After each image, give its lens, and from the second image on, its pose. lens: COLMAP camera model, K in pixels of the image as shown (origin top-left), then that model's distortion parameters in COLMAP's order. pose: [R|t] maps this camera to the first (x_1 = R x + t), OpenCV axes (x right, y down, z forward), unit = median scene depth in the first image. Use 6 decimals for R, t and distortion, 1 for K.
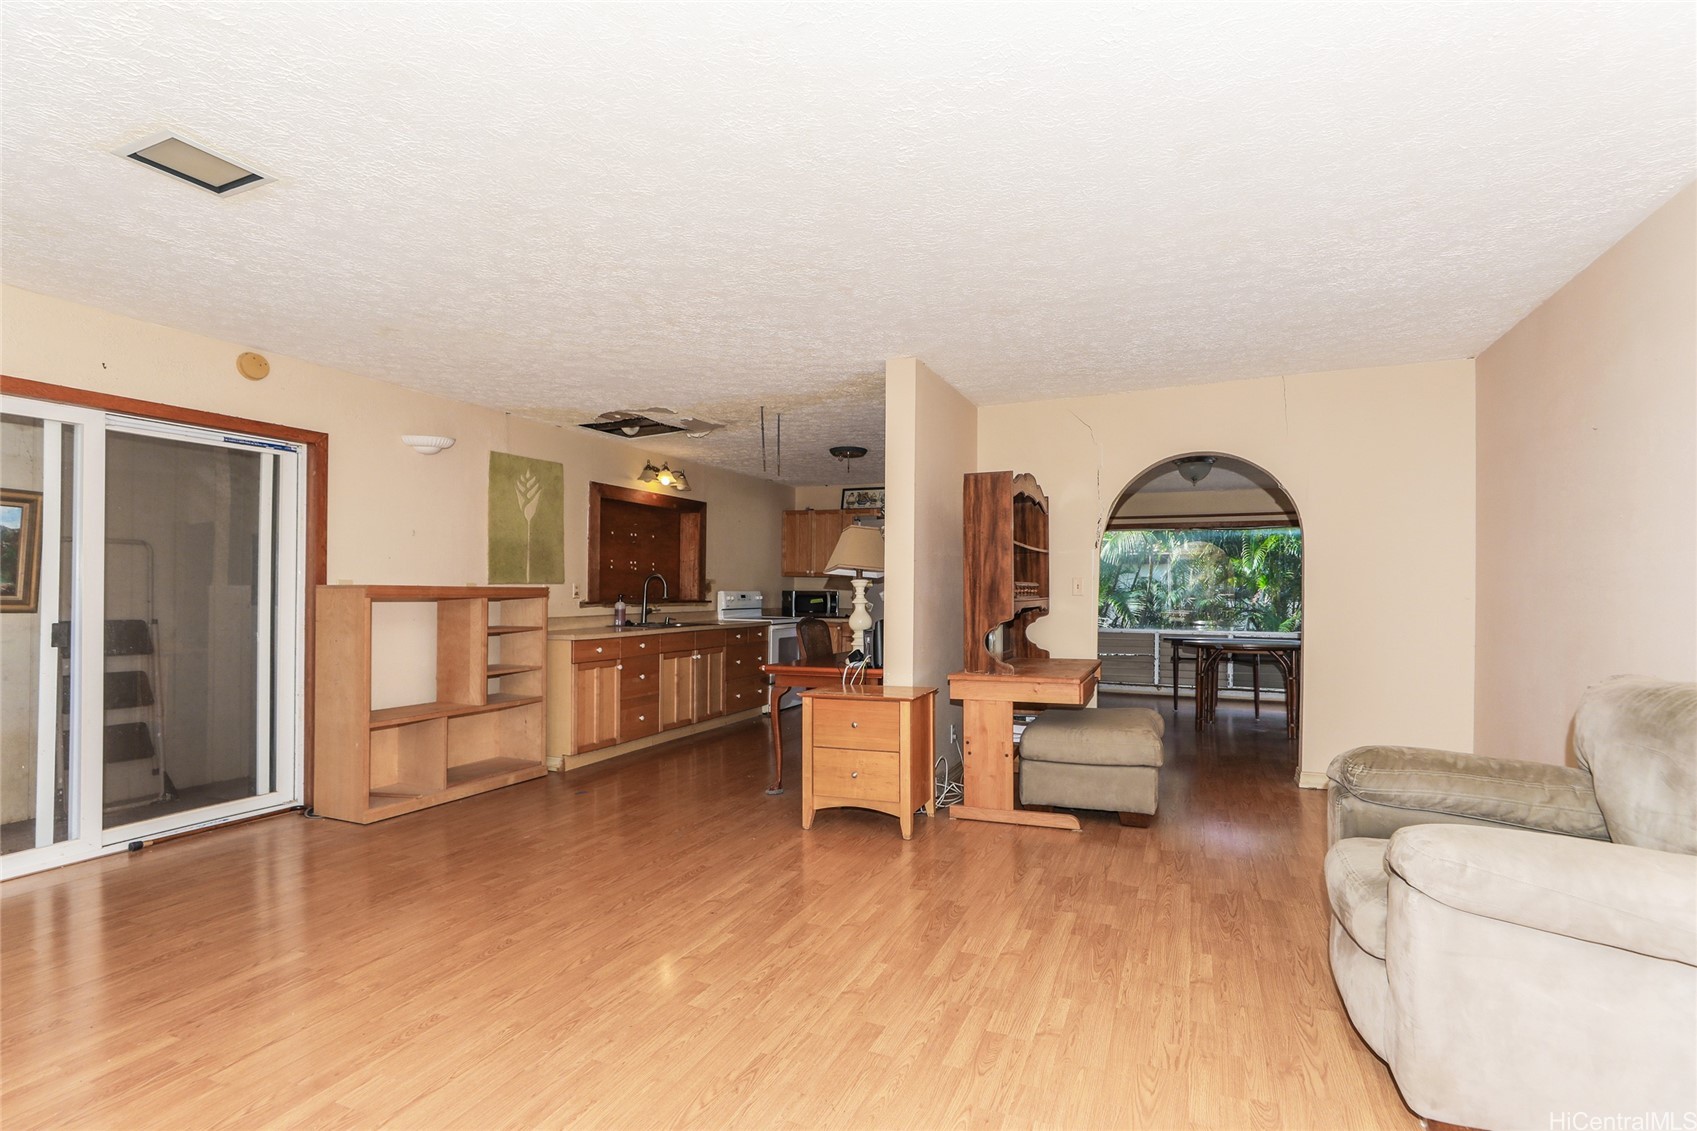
lens RADIAL K [[778.9, 0, 871.6], [0, 778.9, 584.5], [0, 0, 1]] dist [-0.024842, 0.008084]
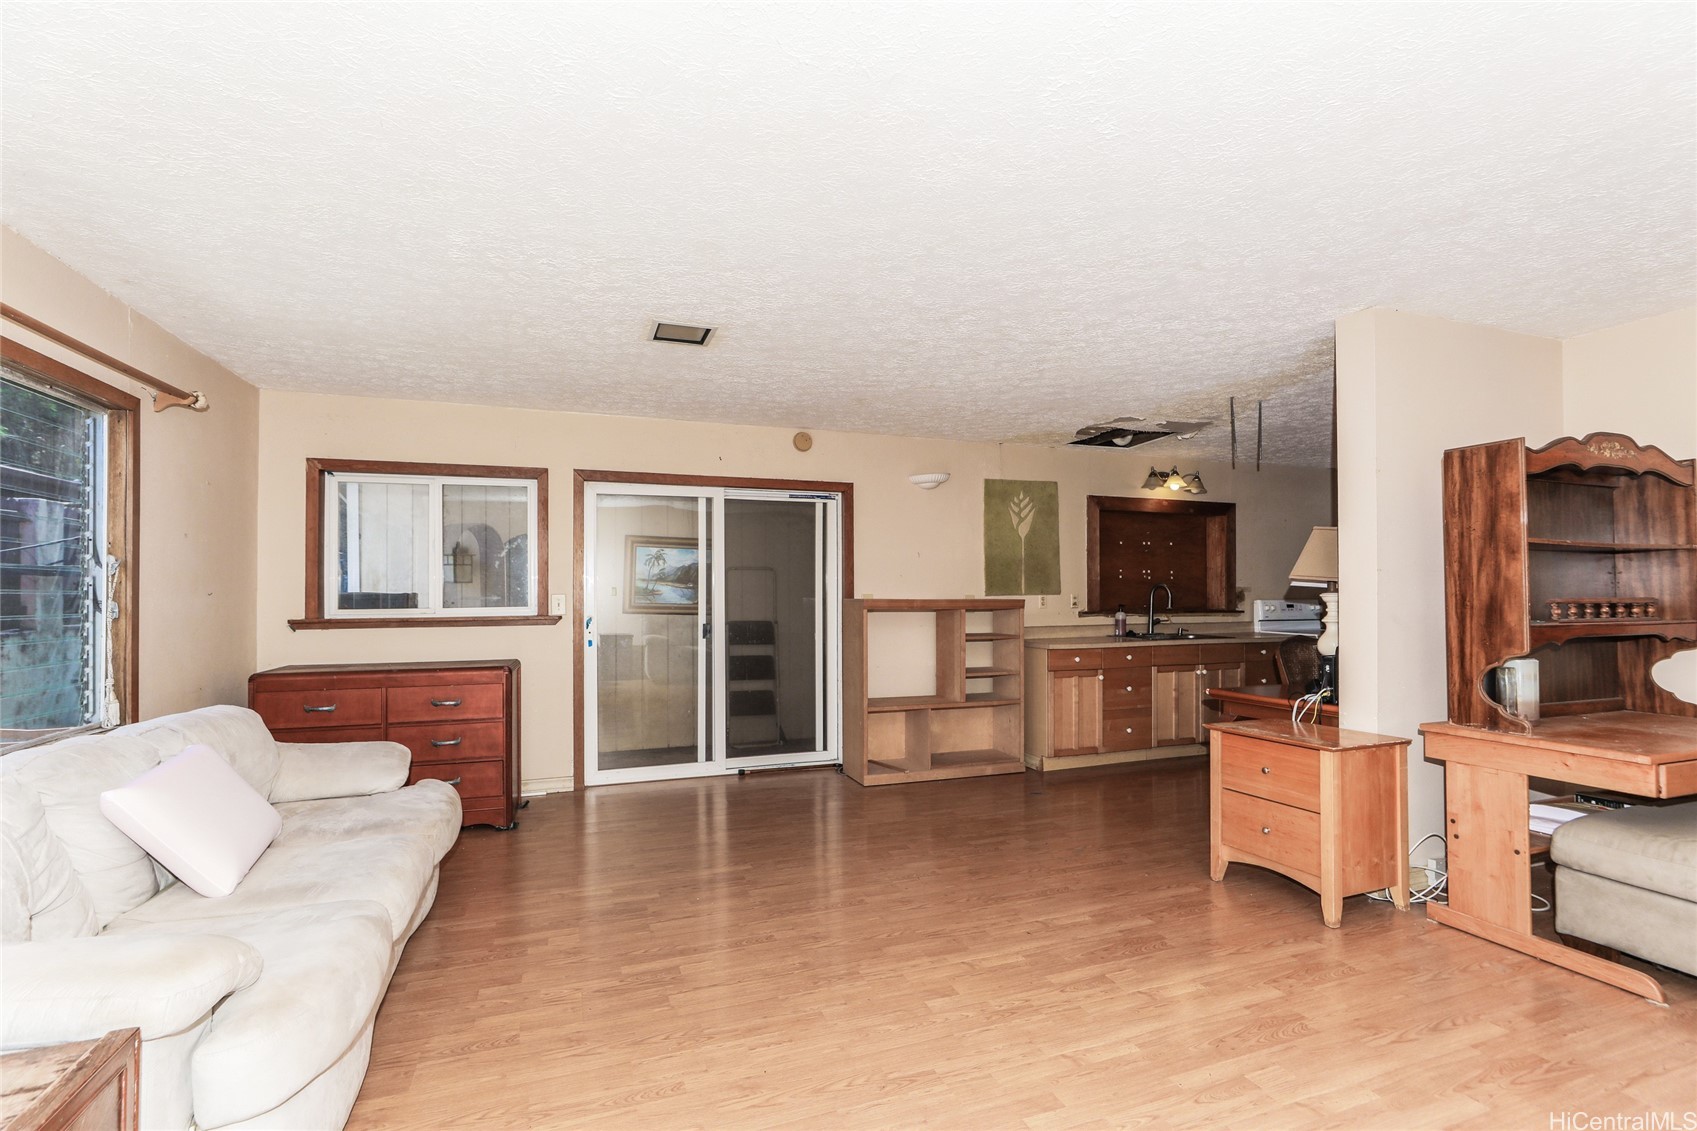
lens RADIAL K [[778.9, 0, 873.1], [0, 778.9, 577.1], [0, 0, 1]] dist [-0.024842, 0.008084]
pose [[0.682229, -0.013675, -0.731010, 0.282263], [0.007229, 0.999902, -0.011958, -0.018910], [0.731103, 0.002874, 0.682261, 0.119017]]
